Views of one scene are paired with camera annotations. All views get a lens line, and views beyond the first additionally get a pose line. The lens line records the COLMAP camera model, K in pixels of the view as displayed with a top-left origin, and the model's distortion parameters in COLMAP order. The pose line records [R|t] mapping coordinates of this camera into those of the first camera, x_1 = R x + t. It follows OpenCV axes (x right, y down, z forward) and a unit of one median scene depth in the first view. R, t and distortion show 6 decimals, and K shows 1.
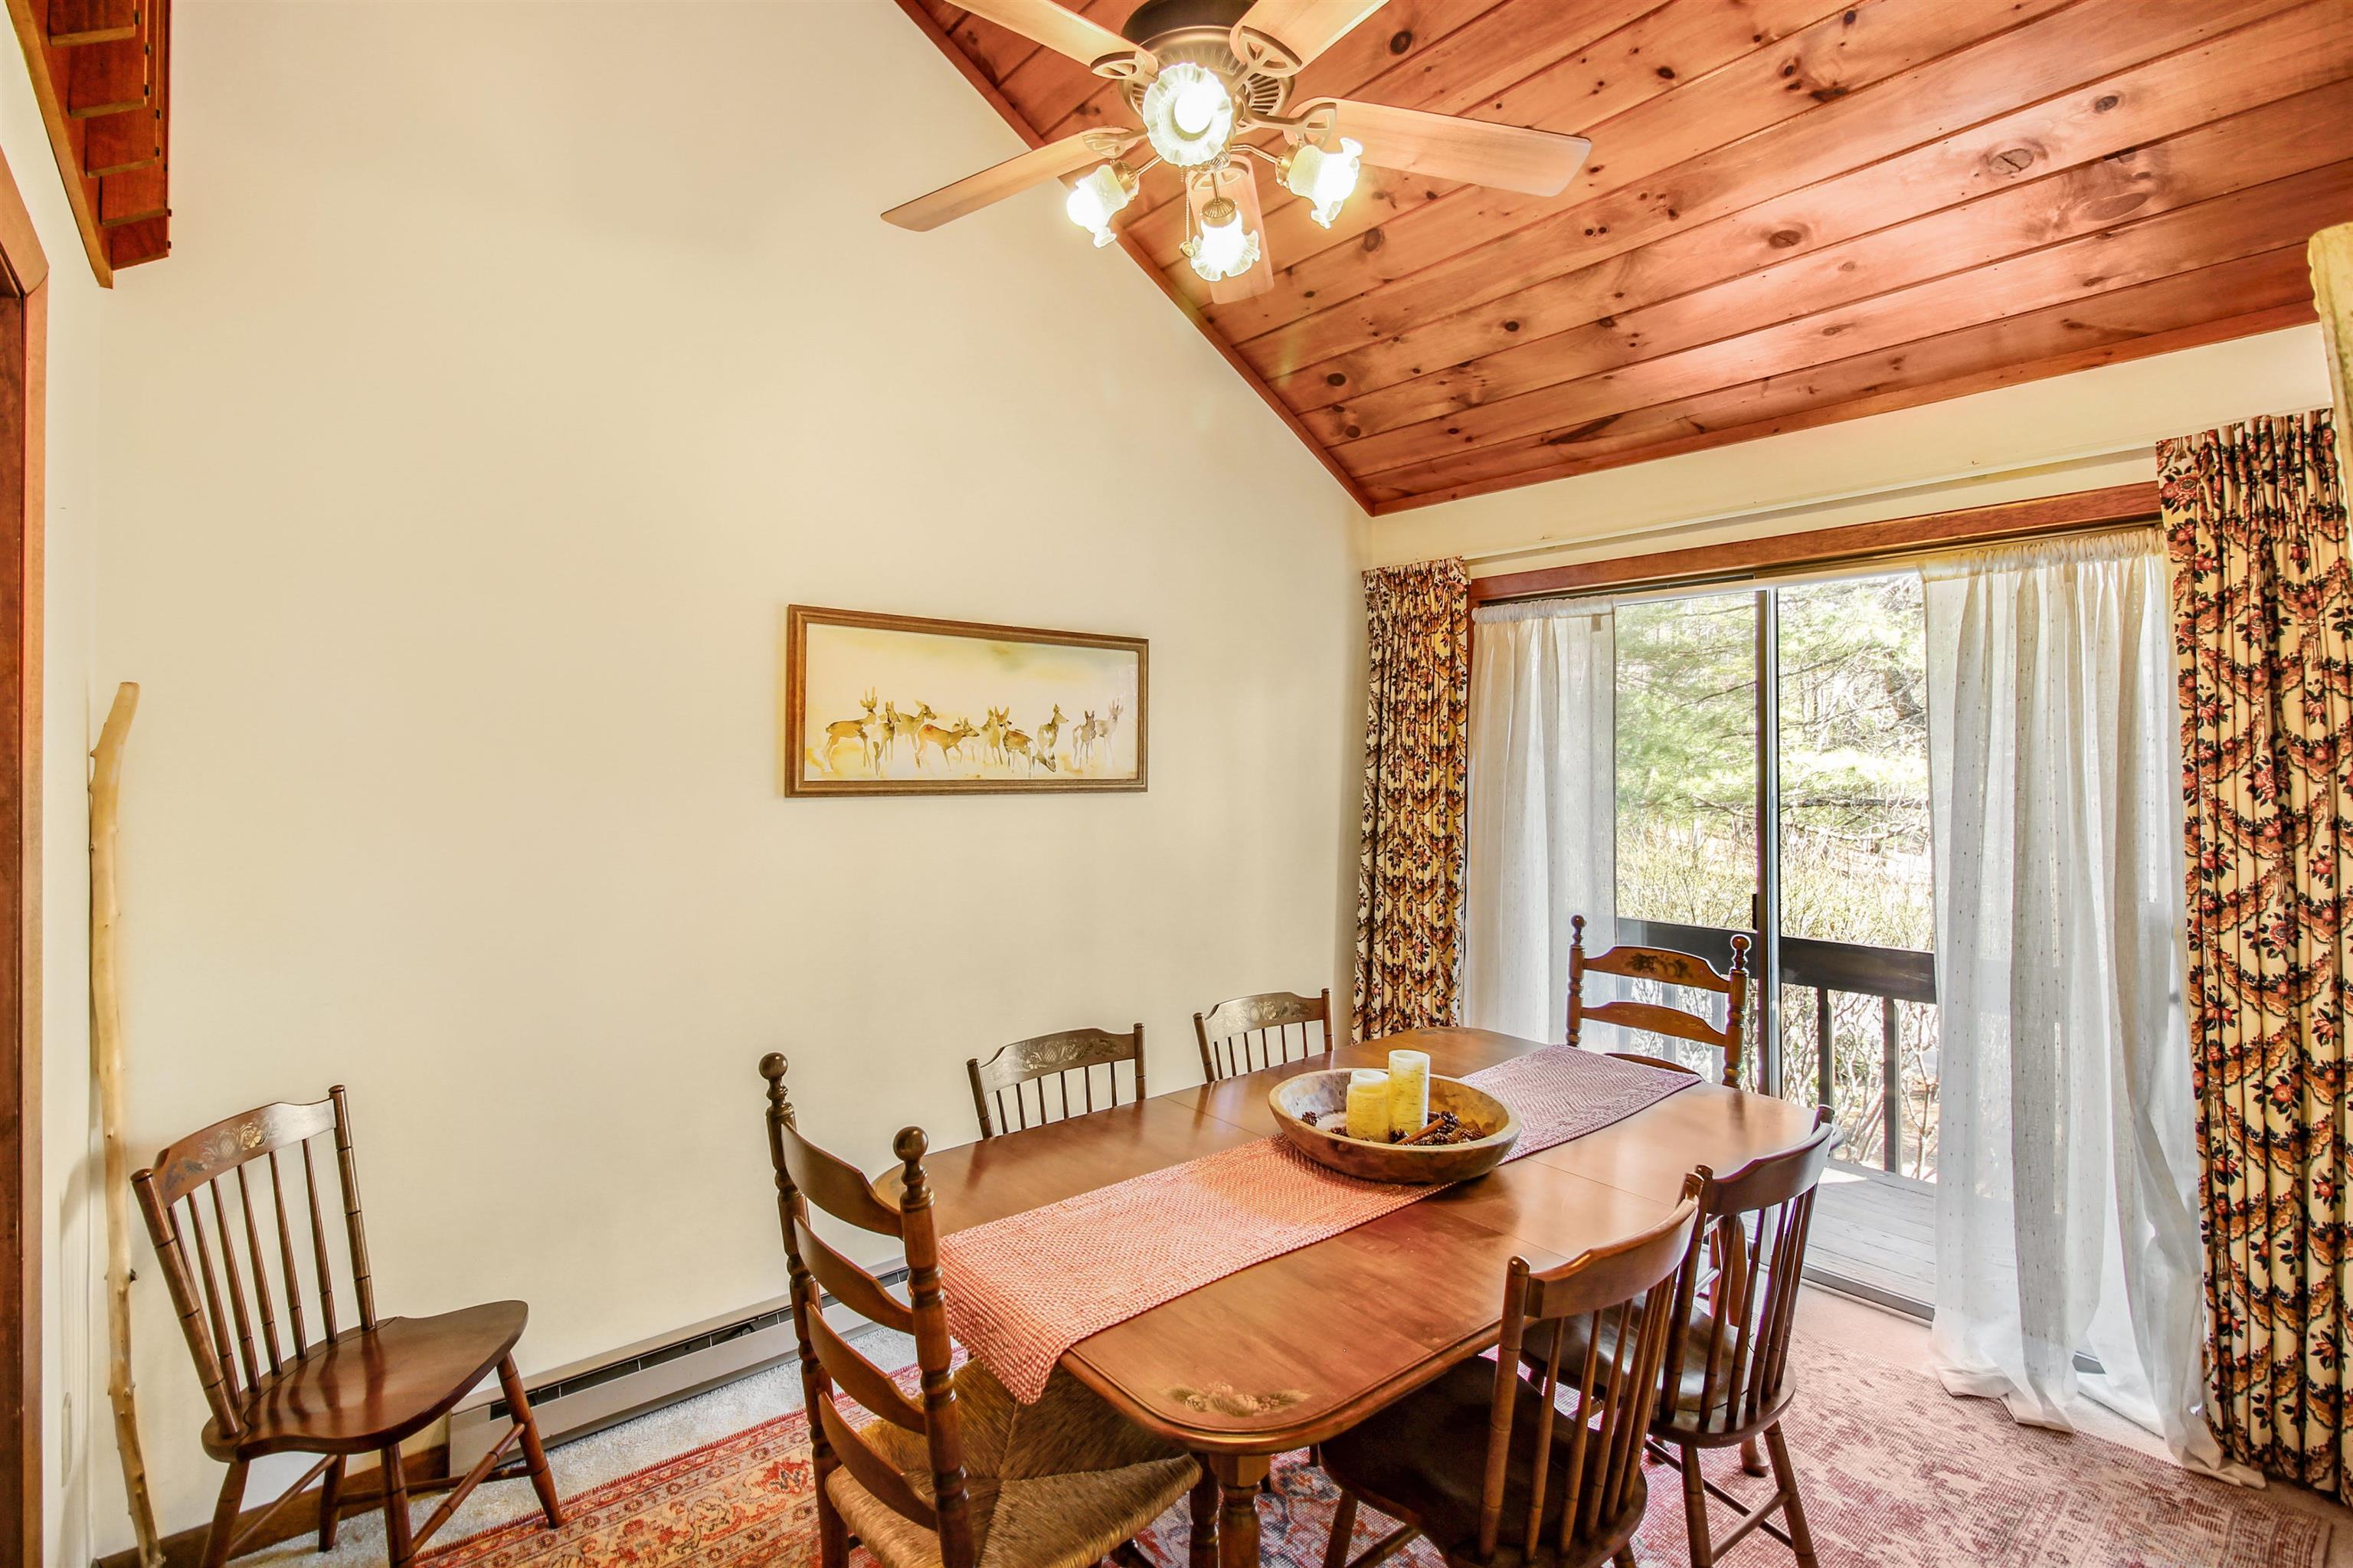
lens RADIAL K [[1087.9, 0, 1174.1], [0, 1087.9, 775.8], [0, 0, 1]] dist [0.024743, -0.020113]
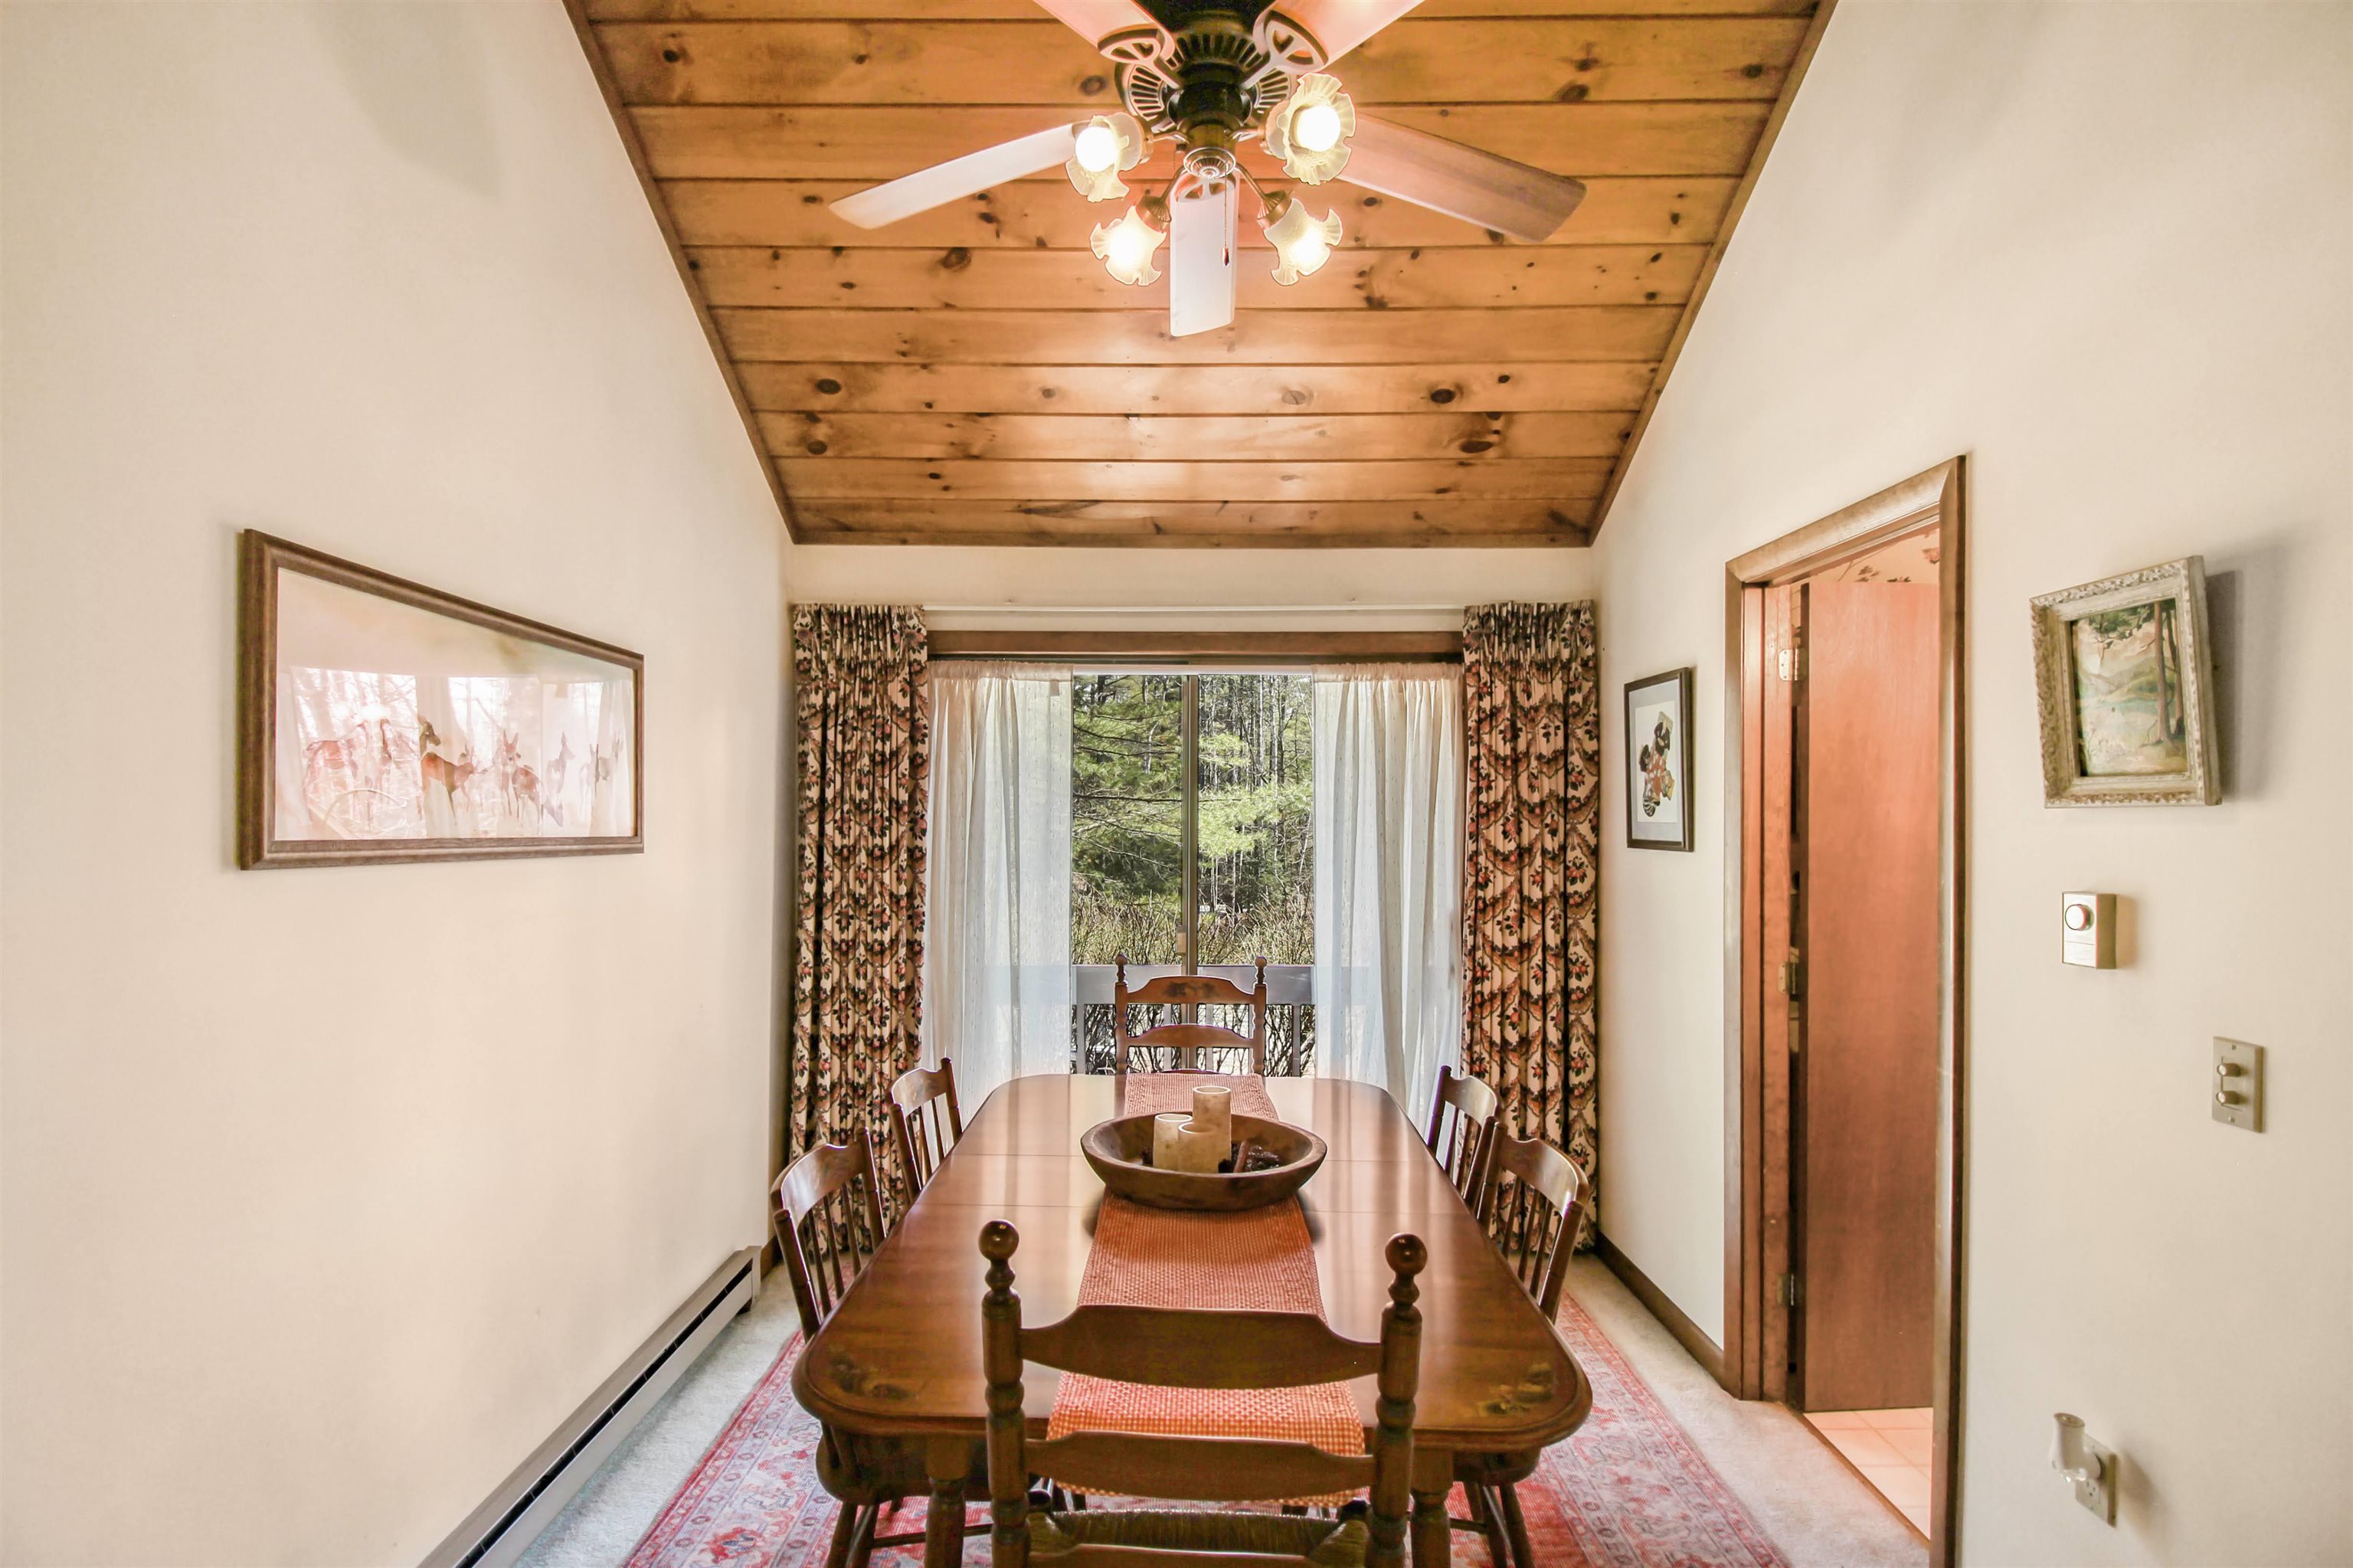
lens RADIAL K [[1085.0, 0, 1171.1], [0, 1085.0, 868.6], [0, 0, 1]] dist [0.000567, -0.013450]
pose [[0.655116, -0.032412, 0.754832, -0.417929], [0.011466, 0.999391, 0.032961, 0.005340], [-0.755441, -0.012939, 0.655089, 0.244504]]
